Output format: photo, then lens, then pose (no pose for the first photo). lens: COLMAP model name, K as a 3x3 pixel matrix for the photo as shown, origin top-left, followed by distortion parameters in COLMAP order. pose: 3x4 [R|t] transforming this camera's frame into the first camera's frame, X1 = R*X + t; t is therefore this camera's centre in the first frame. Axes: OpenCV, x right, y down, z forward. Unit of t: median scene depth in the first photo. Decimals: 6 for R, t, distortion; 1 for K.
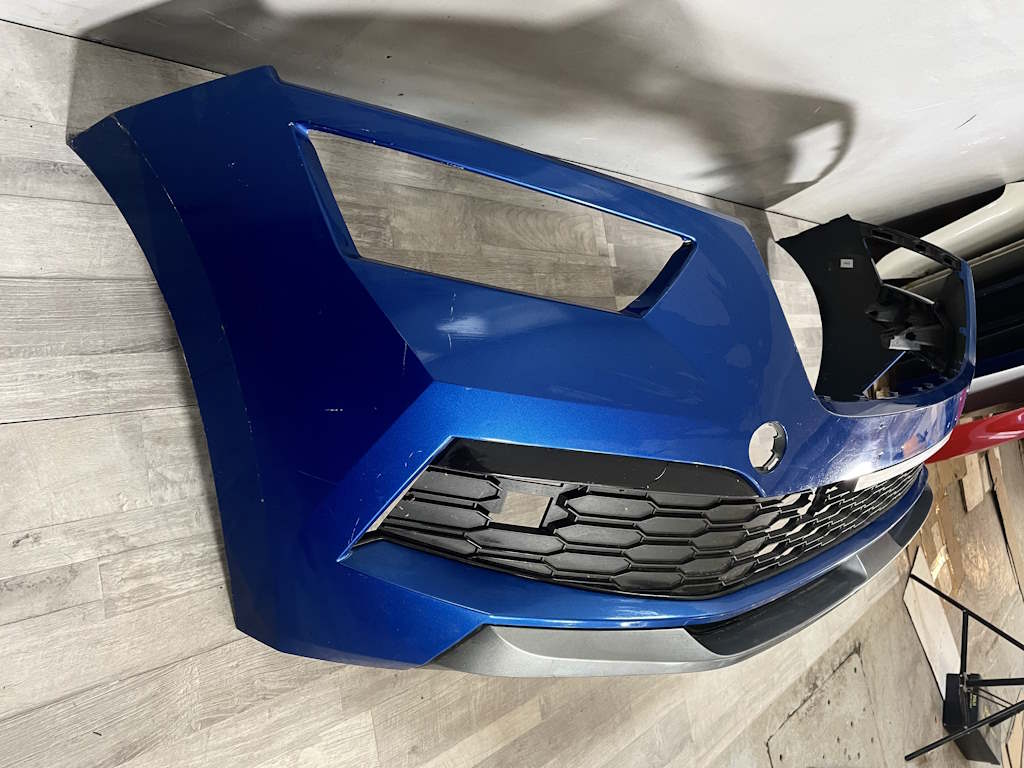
lens RADIAL K [[747.0, 0, 512.0], [0, 747.0, 384.0], [0, 0, 1]] dist [-0.009311, -0.008984]
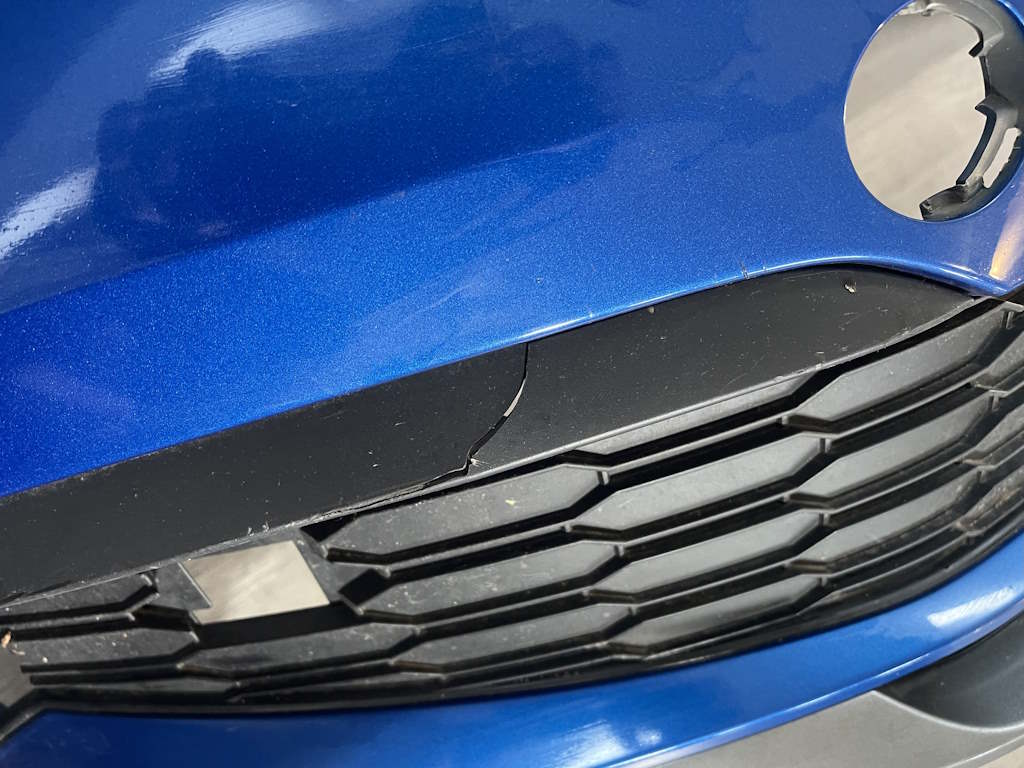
lens RADIAL K [[747.0, 0, 512.0], [0, 747.0, 384.0], [0, 0, 1]] dist [-0.009311, -0.008984]
pose [[0.855487, -0.315148, -0.410882, 0.298872], [0.420511, 0.885844, 0.196091, 0.064321], [0.302179, -0.340534, 0.890351, 0.751121]]
